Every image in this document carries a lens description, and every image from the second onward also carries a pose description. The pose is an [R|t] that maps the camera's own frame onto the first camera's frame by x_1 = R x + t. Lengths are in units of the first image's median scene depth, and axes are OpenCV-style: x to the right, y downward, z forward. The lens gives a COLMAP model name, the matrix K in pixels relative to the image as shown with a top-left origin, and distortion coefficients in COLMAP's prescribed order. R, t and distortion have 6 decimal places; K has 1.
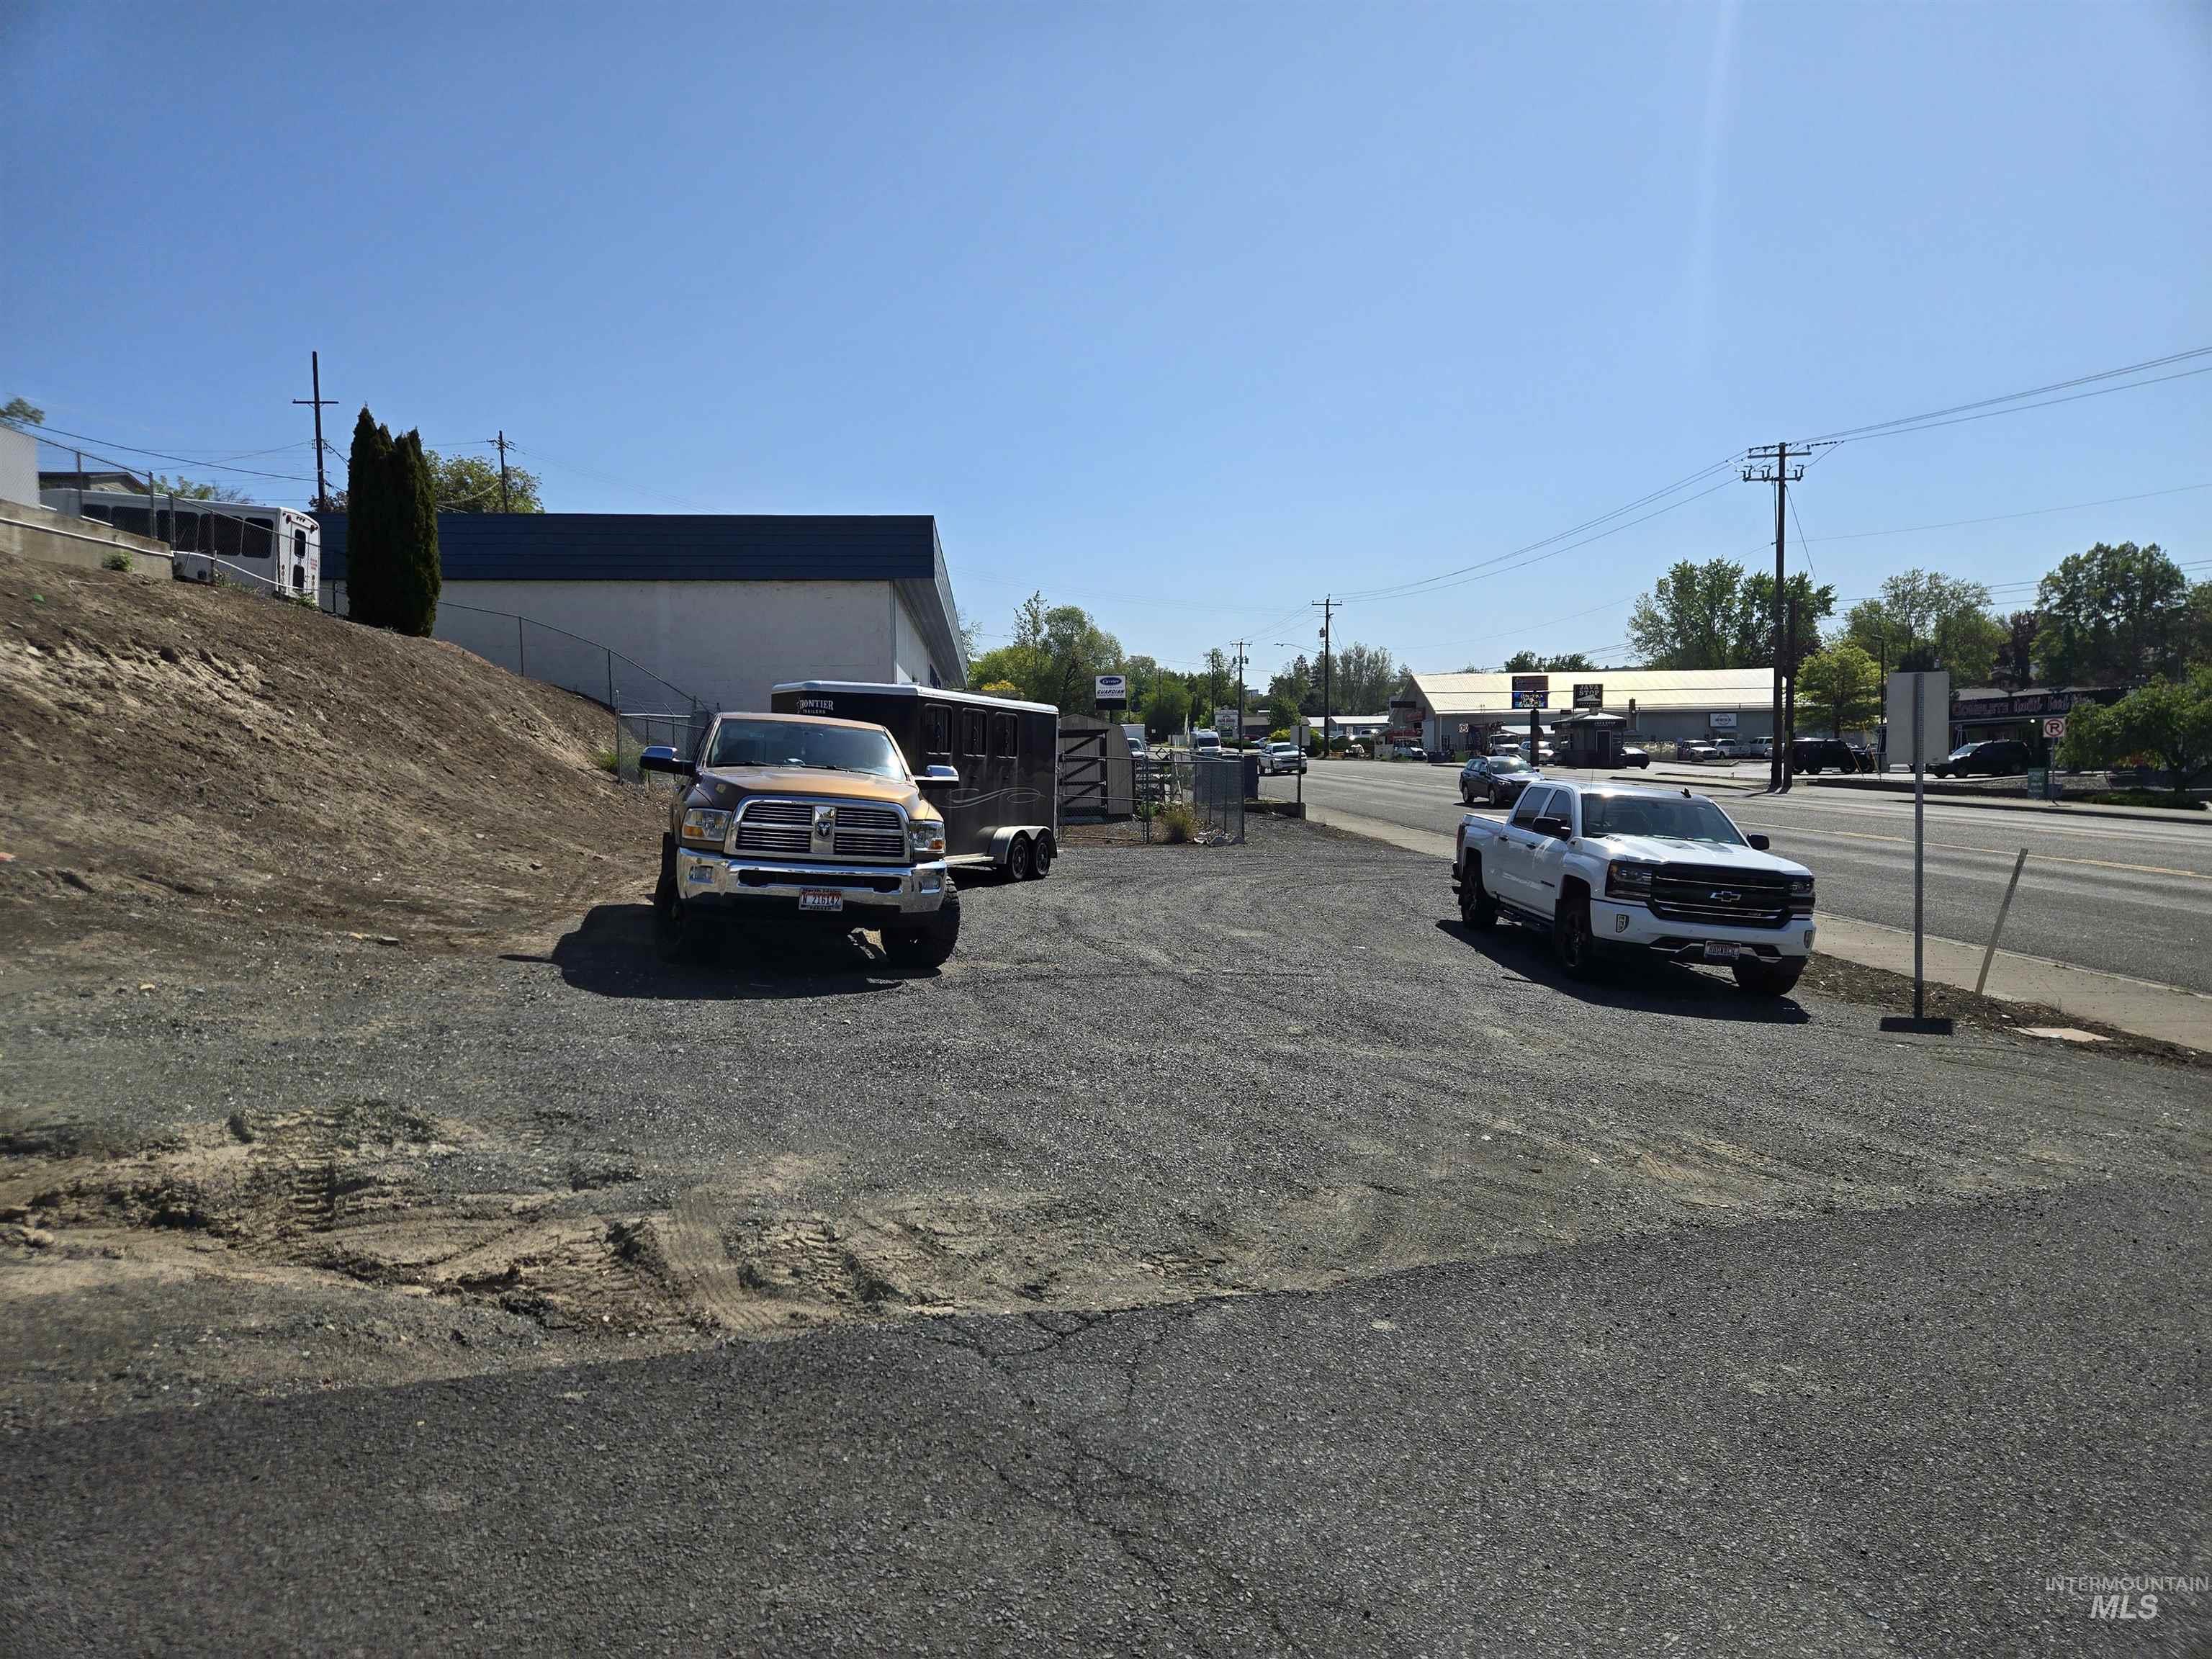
lens RADIAL K [[1458.5, 0, 1106.0], [0, 1458.5, 829.5], [0, 0, 1]] dist [0.072106, -0.051396]
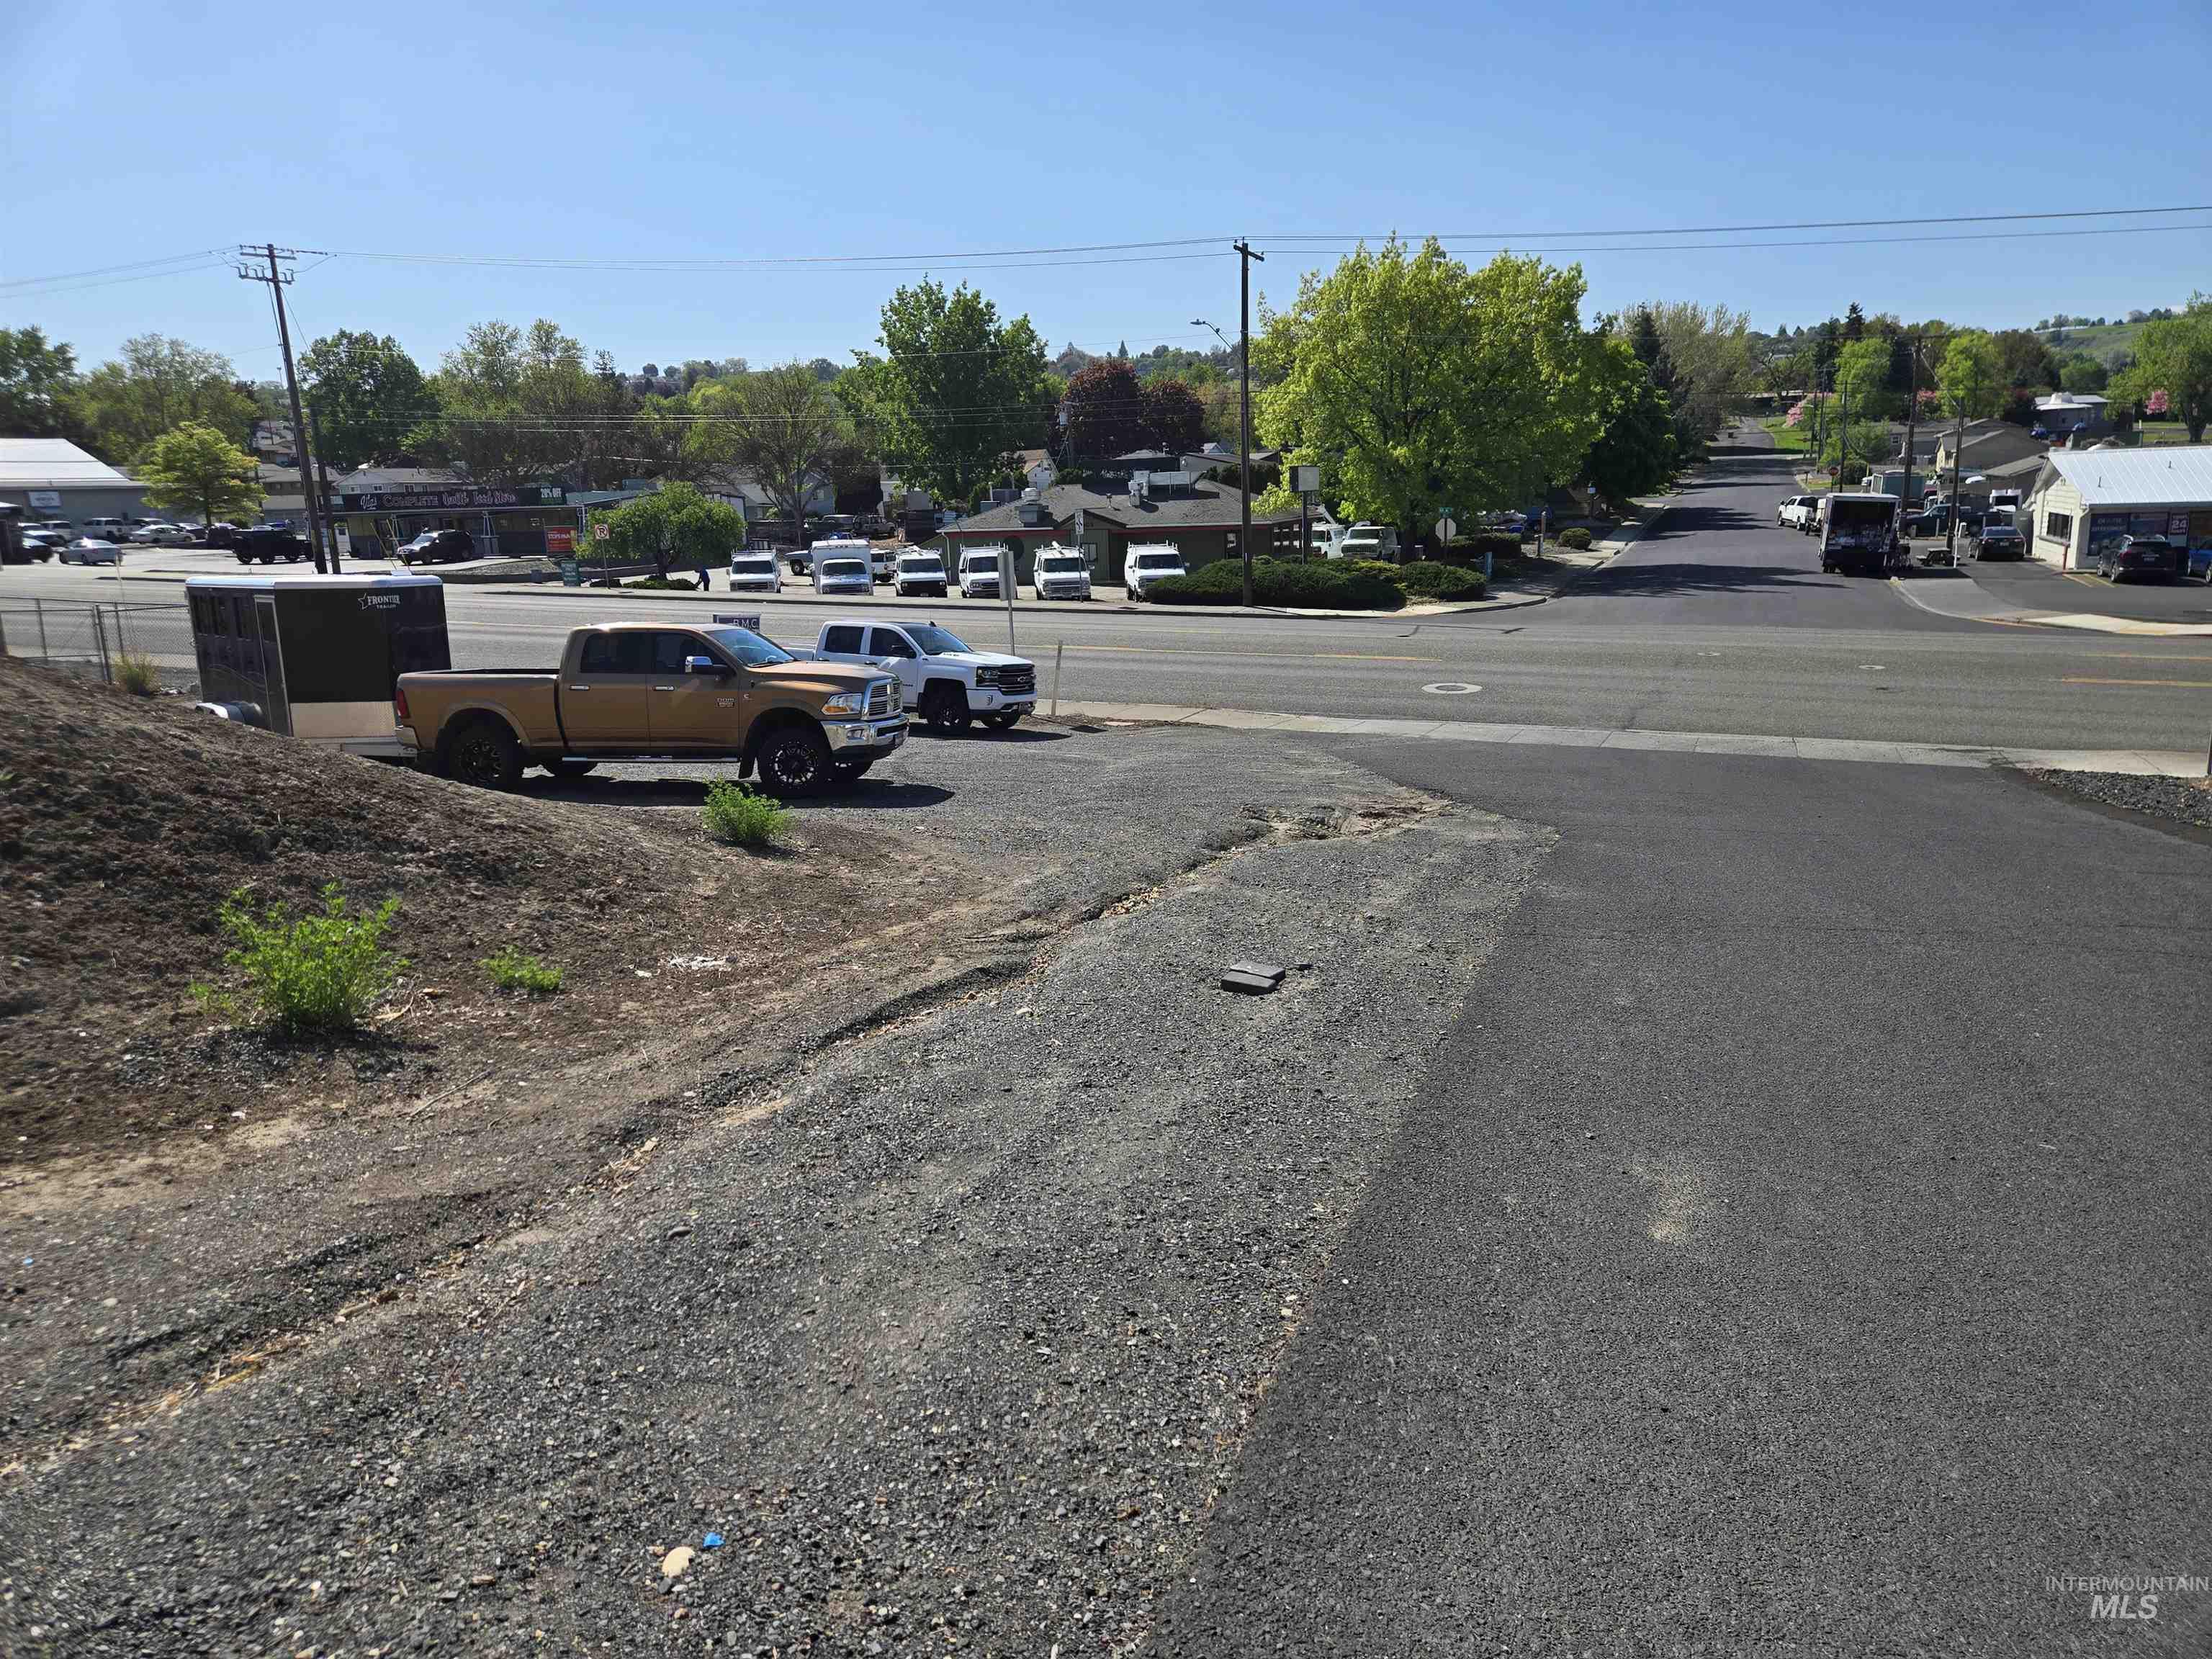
lens RADIAL K [[1458.5, 0, 1106.0], [0, 1458.5, 829.5], [0, 0, 1]] dist [0.072106, -0.051396]
pose [[0.431226, -0.210548, 0.877333, -0.148689], [0.067539, 0.977195, 0.201317, -0.016605], [-0.899713, -0.027559, 0.435612, 0.006467]]
